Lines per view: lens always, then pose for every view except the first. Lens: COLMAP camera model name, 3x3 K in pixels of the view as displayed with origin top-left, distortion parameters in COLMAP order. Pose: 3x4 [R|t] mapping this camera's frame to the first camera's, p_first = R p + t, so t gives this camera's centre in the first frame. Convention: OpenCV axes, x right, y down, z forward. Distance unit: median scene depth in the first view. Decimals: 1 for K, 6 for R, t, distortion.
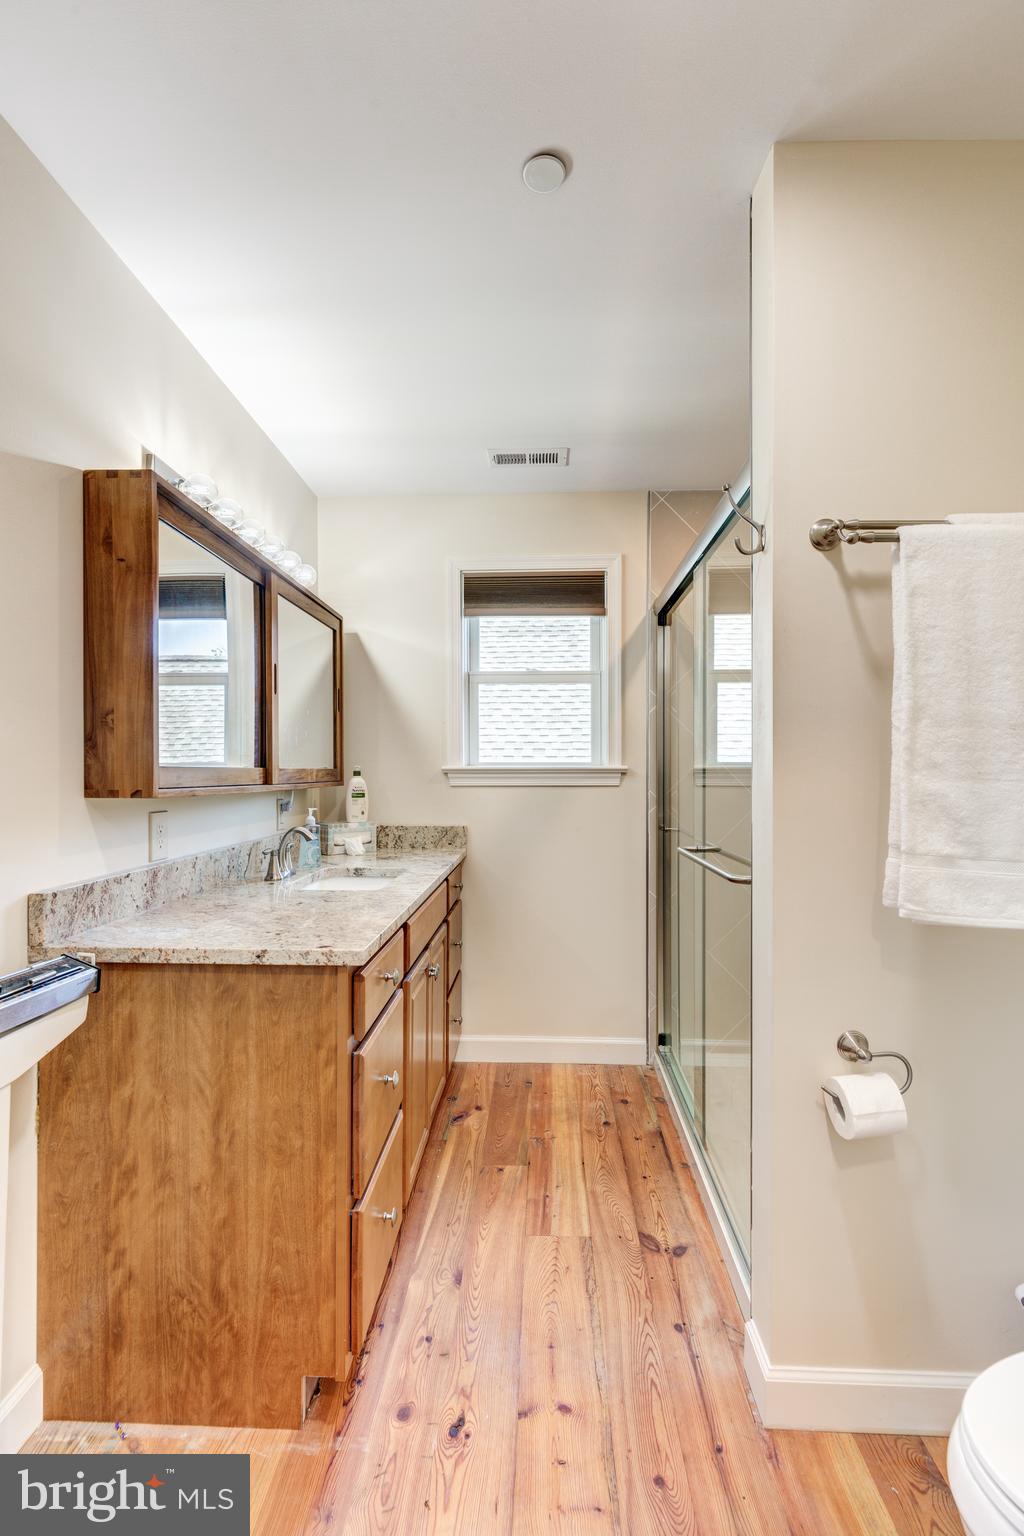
lens RADIAL K [[698.4, 0, 503.4], [0, 698.4, 776.5], [0, 0, 1]] dist [-0.000872, -0.000052]
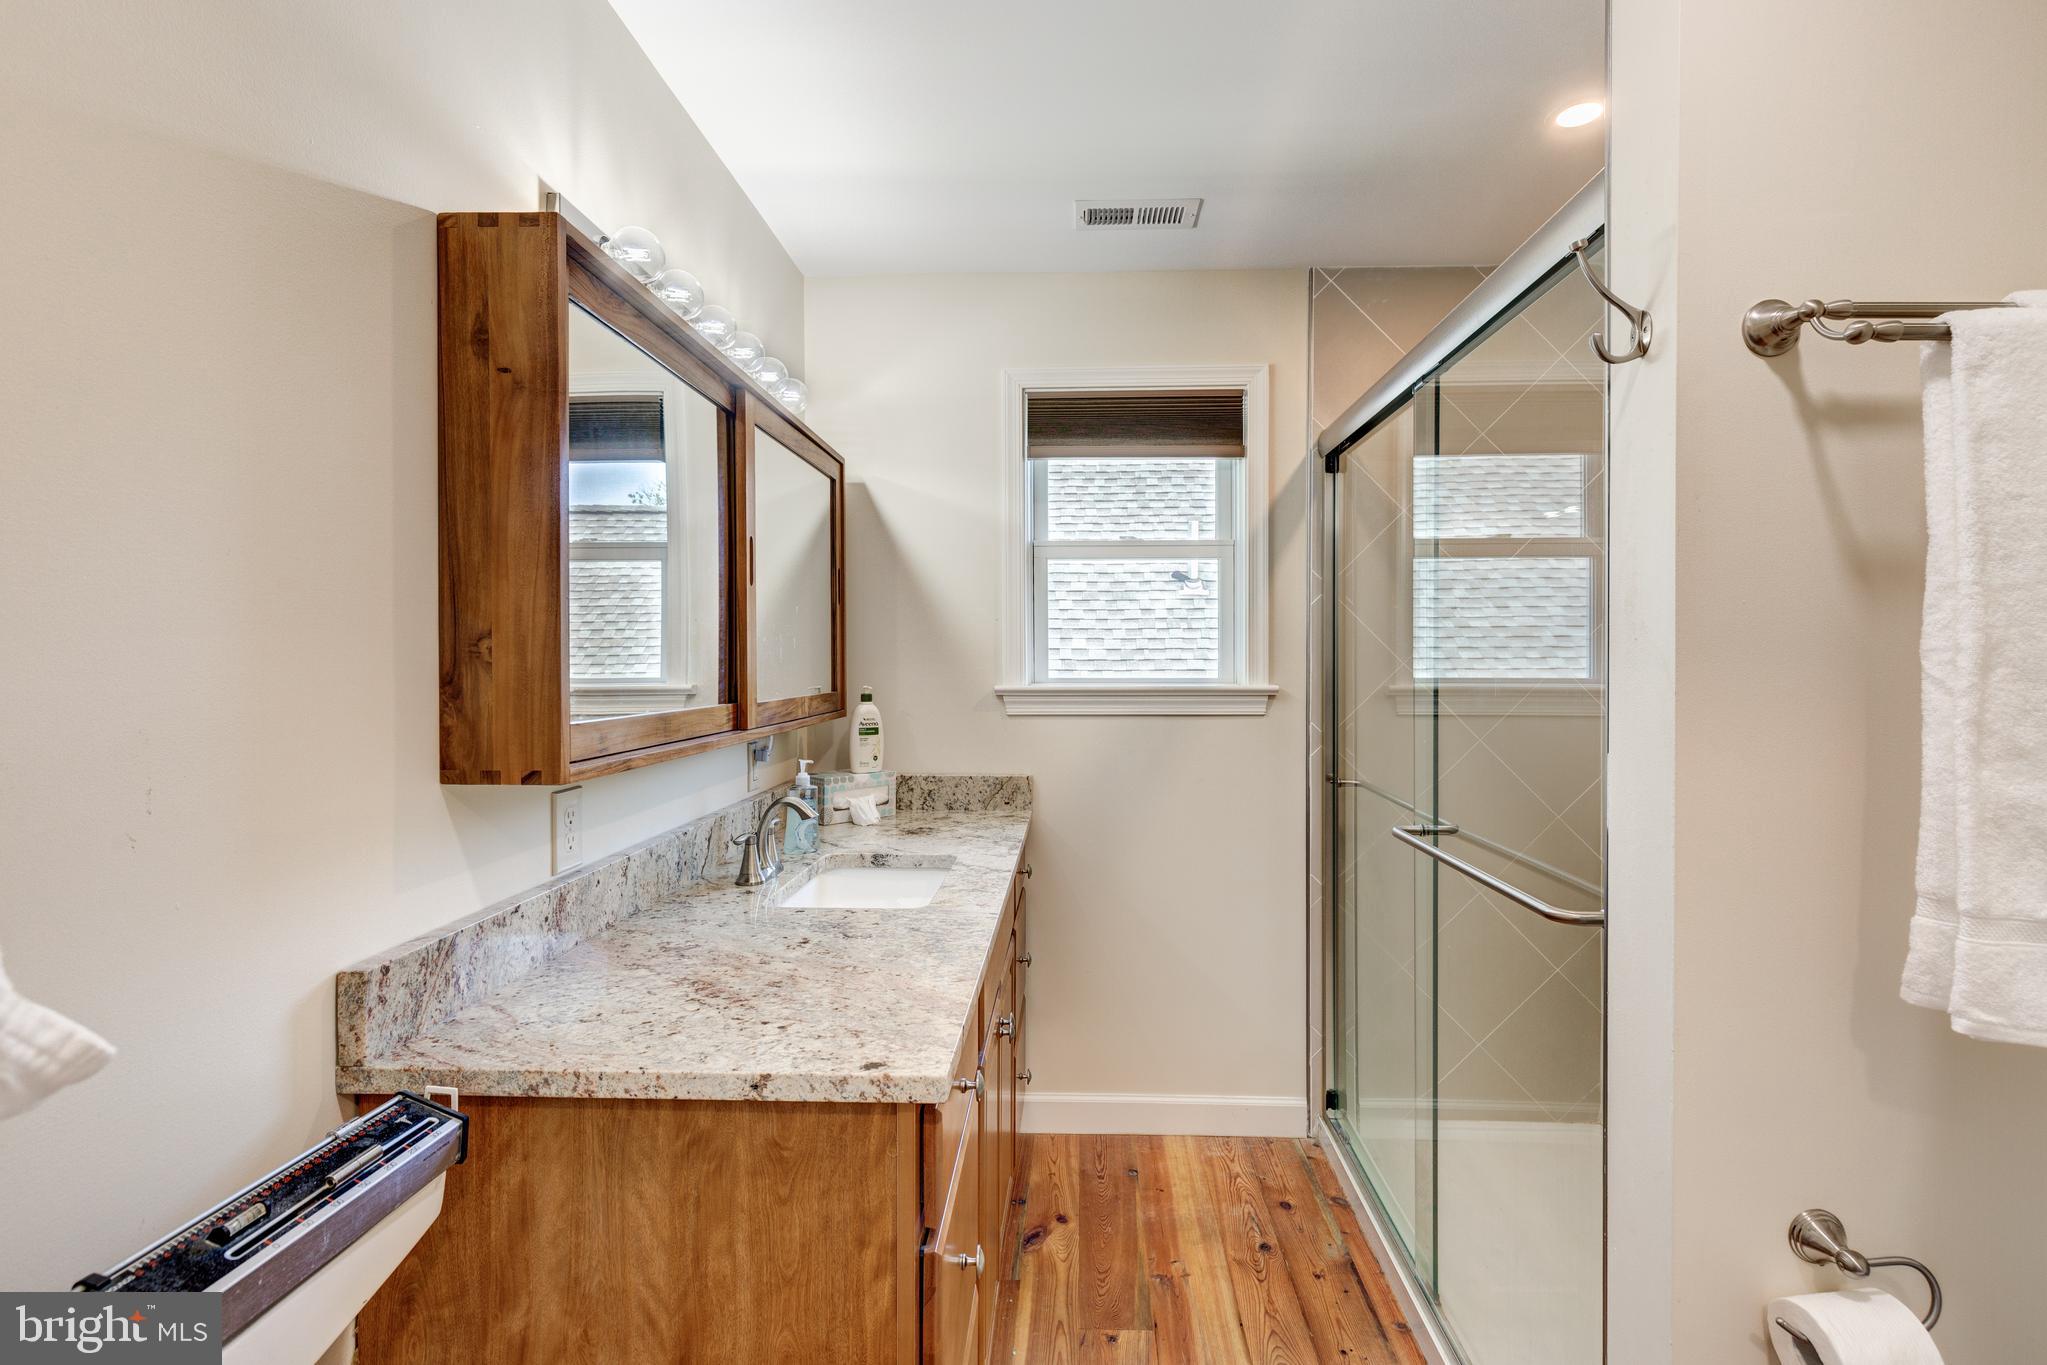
lens RADIAL K [[930.8, 0, 1030.4], [0, 930.8, 660.9], [0, 0, 1]] dist [-0.000872, -0.000052]
pose [[0.999889, -0.002615, 0.014656, -0.094954], [0.002620, 0.999997, -0.000339, -0.052674], [-0.014655, 0.000378, 0.999893, 0.172006]]
